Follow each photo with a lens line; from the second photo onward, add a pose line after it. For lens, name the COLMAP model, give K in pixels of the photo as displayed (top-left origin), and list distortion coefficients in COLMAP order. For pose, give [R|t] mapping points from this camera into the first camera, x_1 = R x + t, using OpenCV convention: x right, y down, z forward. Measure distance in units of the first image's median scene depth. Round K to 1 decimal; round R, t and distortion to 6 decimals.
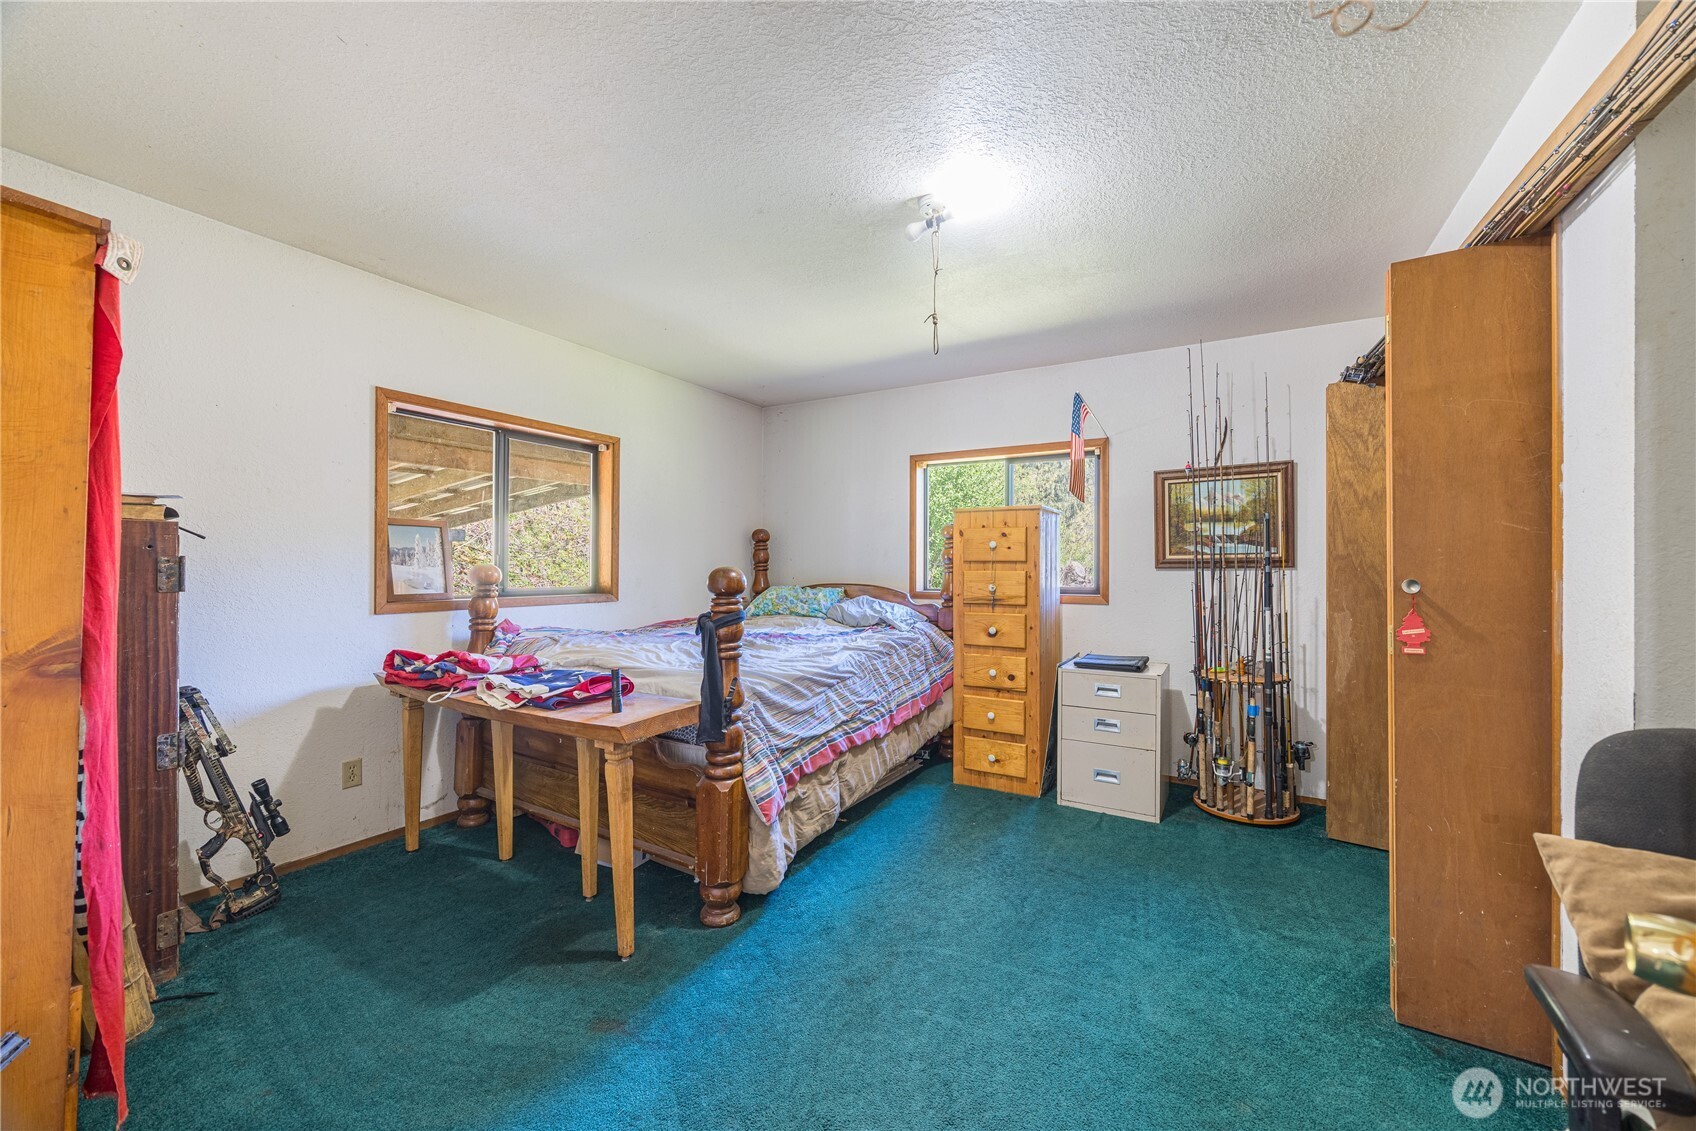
lens RADIAL K [[628.6, 0, 890.5], [0, 628.6, 568.0], [0, 0, 1]] dist [-0.000516, -0.000068]
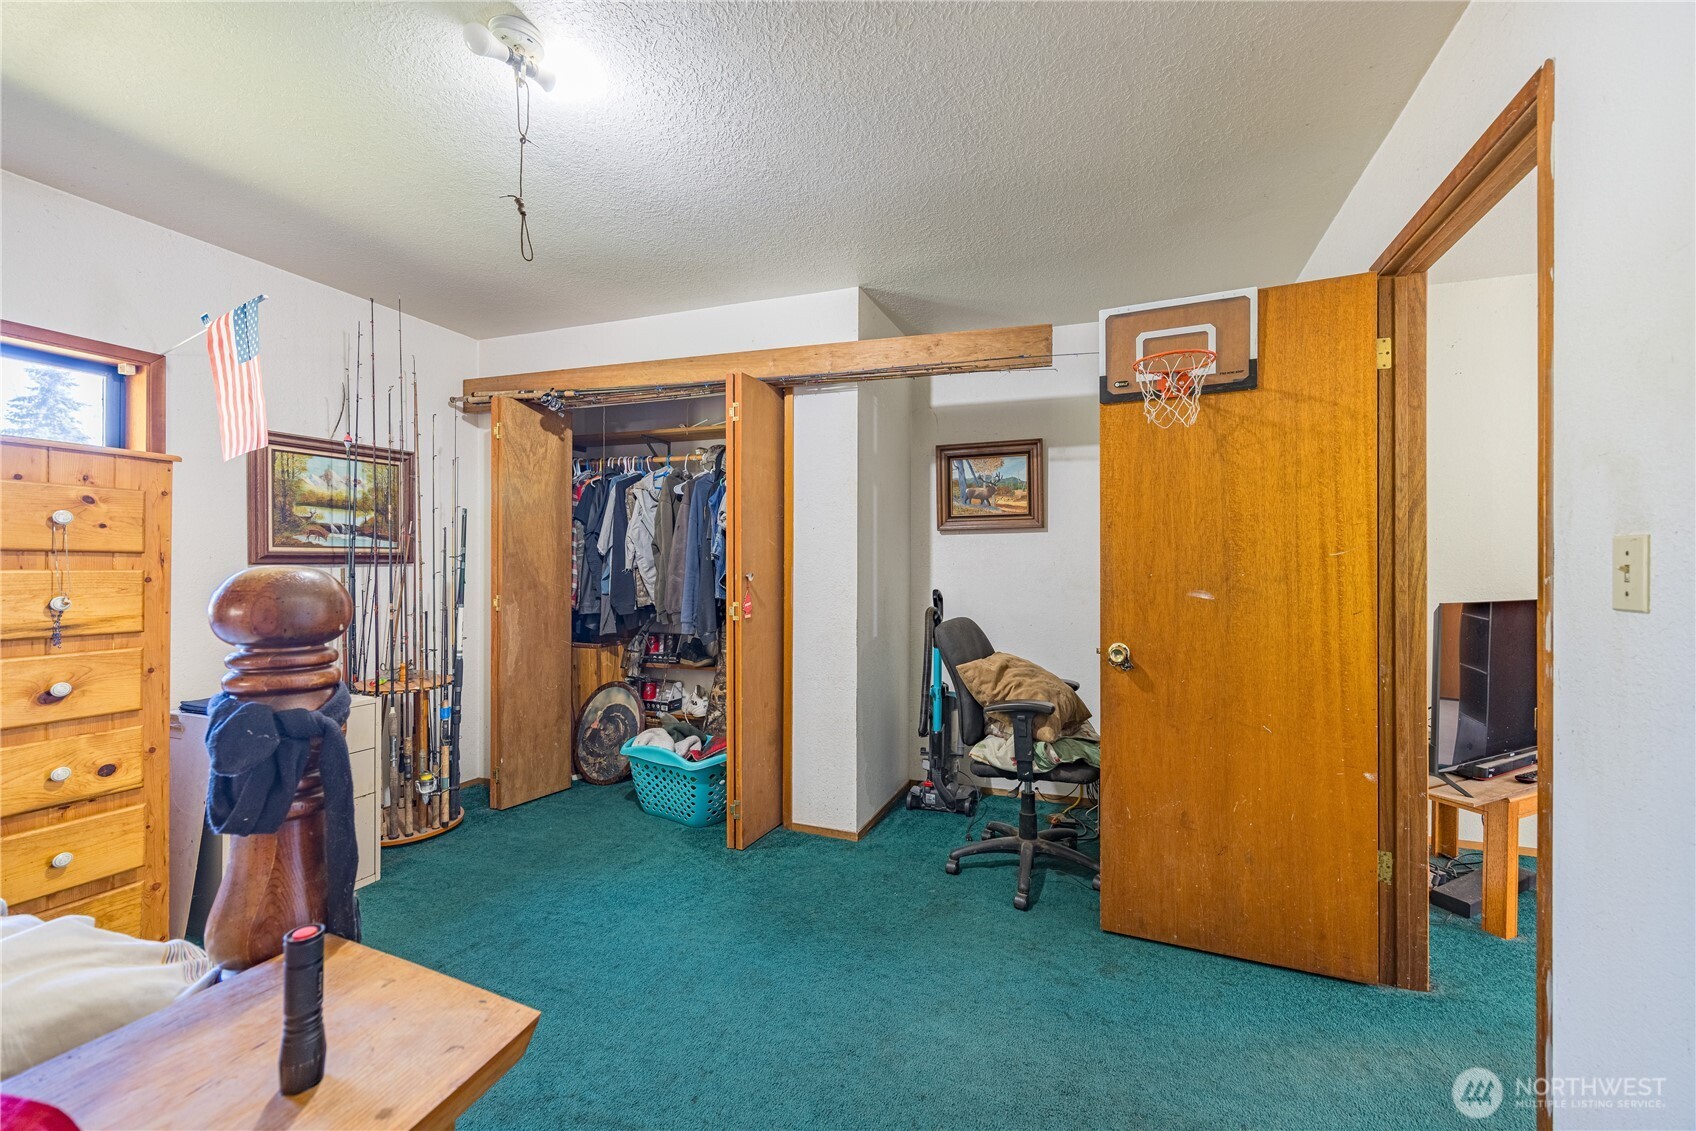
lens RADIAL K [[647.7, 0, 845.6], [0, 647.7, 567.7], [0, 0, 1]] dist [-0.000073, -0.000150]
pose [[-0.095340, -0.005863, 0.995428, -0.409095], [-0.002646, 0.999981, 0.005636, -0.001987], [-0.995441, -0.002097, -0.095353, 0.430405]]
